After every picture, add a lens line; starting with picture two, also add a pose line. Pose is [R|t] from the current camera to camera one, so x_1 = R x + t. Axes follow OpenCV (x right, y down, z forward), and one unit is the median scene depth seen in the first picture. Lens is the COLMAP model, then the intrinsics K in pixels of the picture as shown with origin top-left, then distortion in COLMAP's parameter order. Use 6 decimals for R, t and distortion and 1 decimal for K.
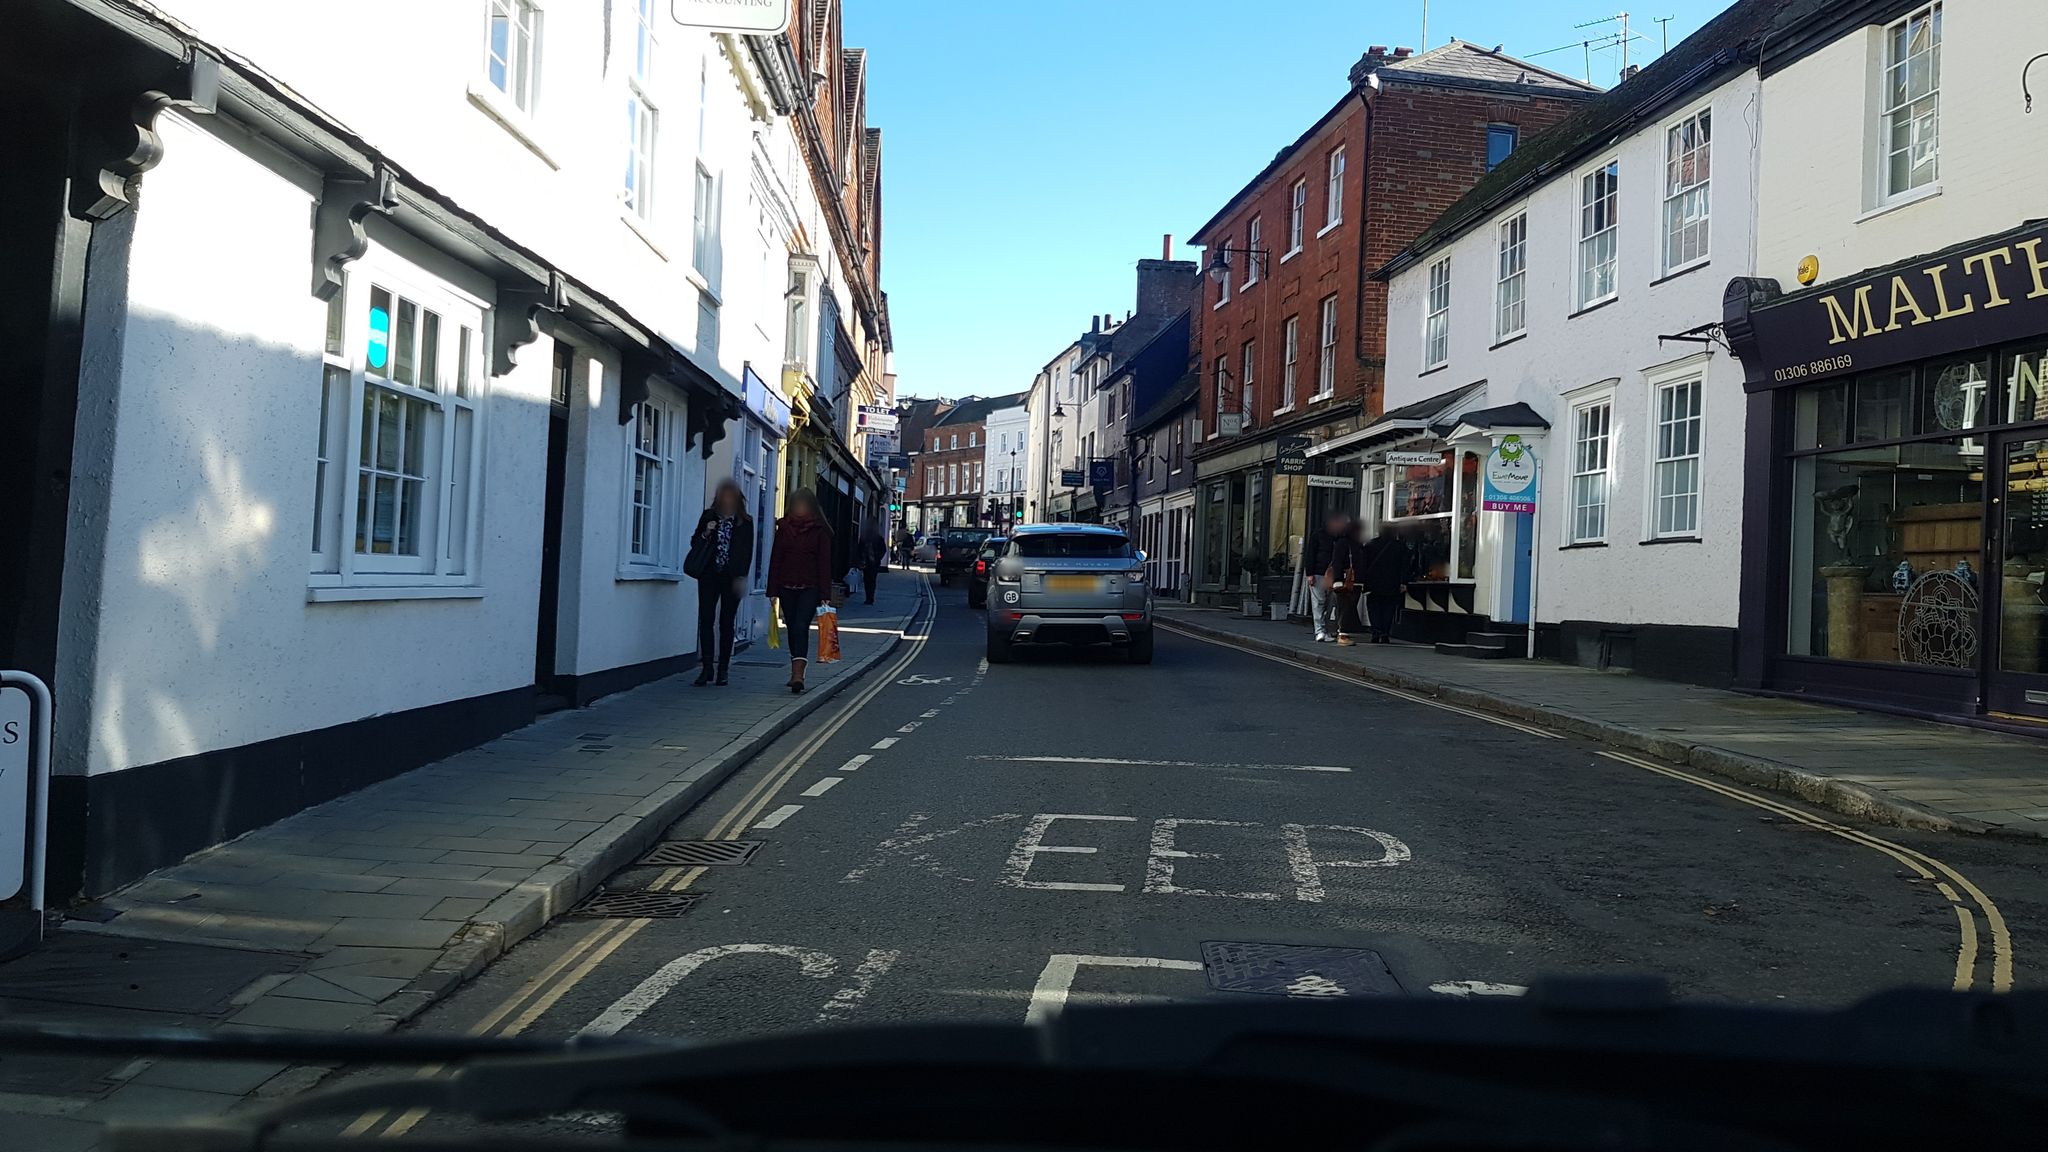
lens RADIAL K [[1682.1, 0, 1024.0], [0, 1682.1, 576.0], [0, 0, 1]] dist [0.006161, 0.001382]
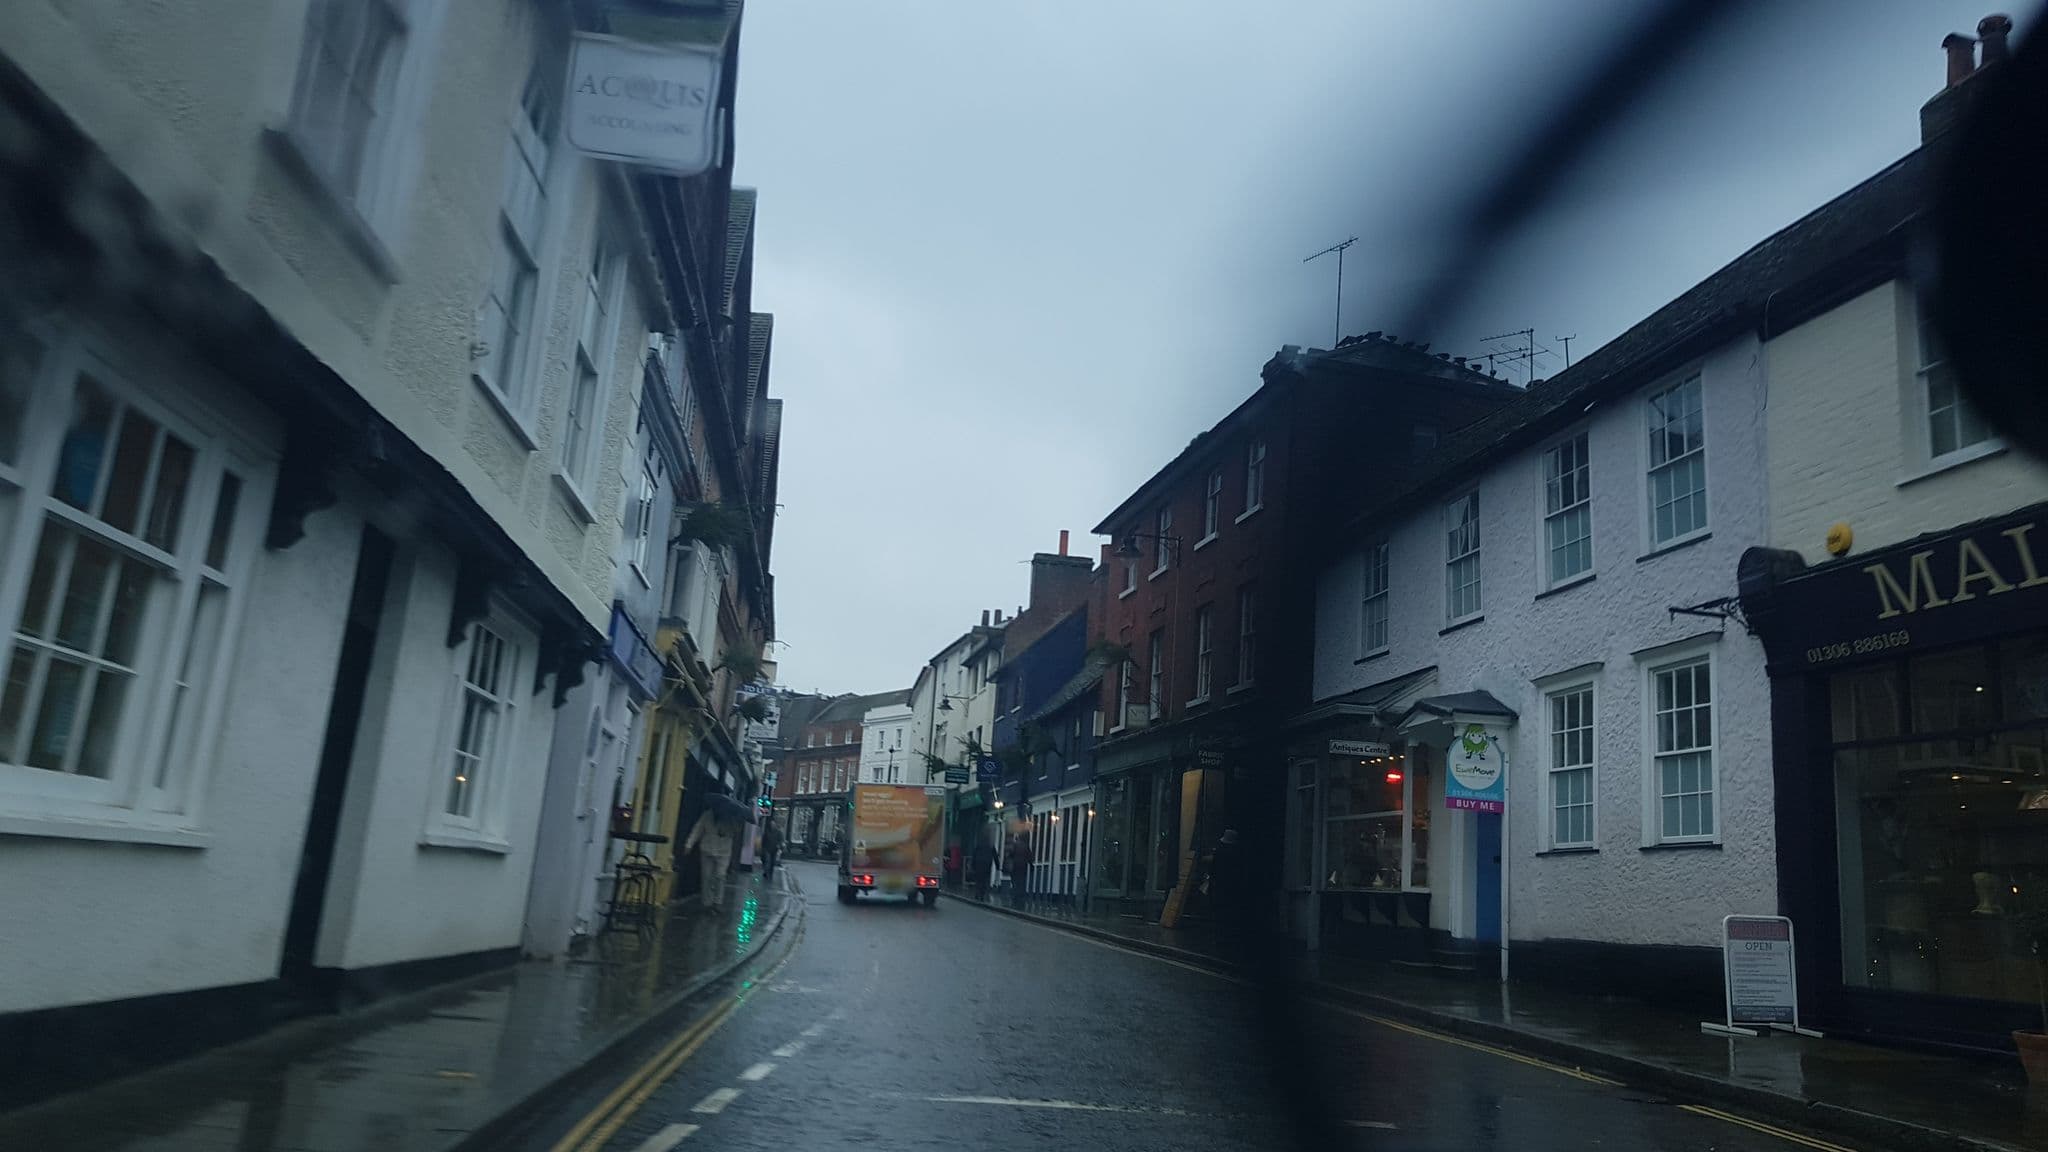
lens RADIAL K [[1475.1, 0, 1024.0], [0, 1475.1, 576.0], [0, 0, 1]] dist [0.059870, -0.098524]
pose [[0.993621, 0.055276, 0.098296, -0.032016], [-0.032933, 0.975867, -0.215867, 0.017481], [-0.107856, 0.211253, 0.971462, 0.227759]]
